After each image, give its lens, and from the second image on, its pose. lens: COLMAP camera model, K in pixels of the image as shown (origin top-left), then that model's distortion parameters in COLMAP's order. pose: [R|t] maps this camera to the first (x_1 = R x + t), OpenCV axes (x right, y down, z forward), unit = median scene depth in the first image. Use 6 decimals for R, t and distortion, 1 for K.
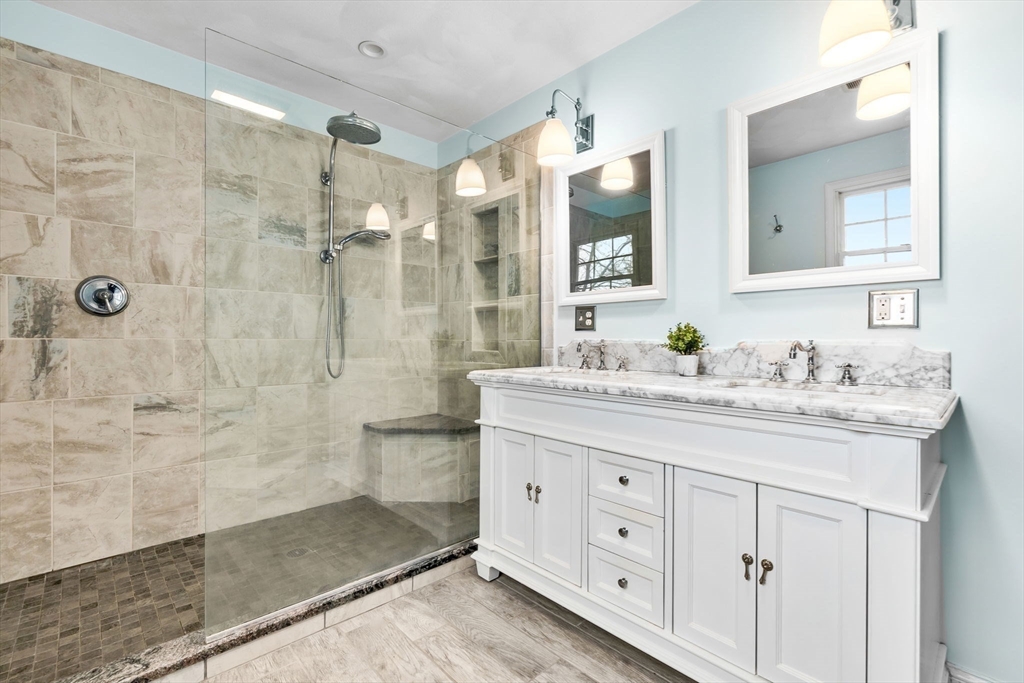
lens RADIAL K [[447.4, 0, 510.6], [0, 447.4, 338.8], [0, 0, 1]] dist [-0.010854, 0.000211]
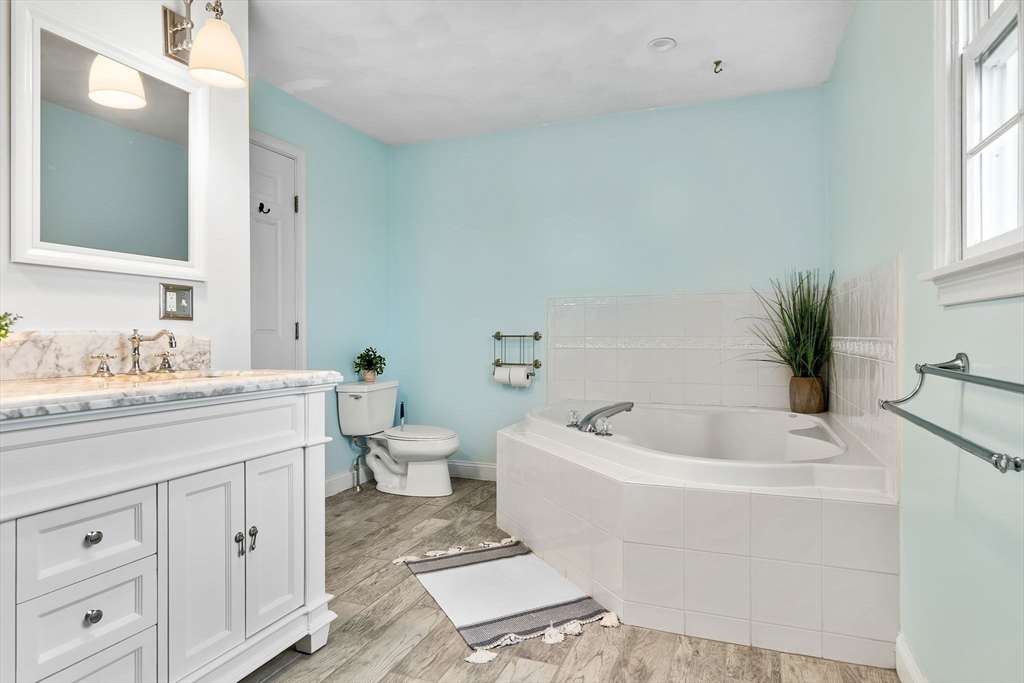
lens RADIAL K [[609.6, 0, 512.3], [0, 609.6, 335.3], [0, 0, 1]] dist [0.000060, -0.000352]
pose [[-0.432223, 0.002008, 0.901764, -0.838603], [0.001422, 0.999998, -0.001546, 0.018889], [-0.901766, 0.000614, -0.432225, 0.840900]]
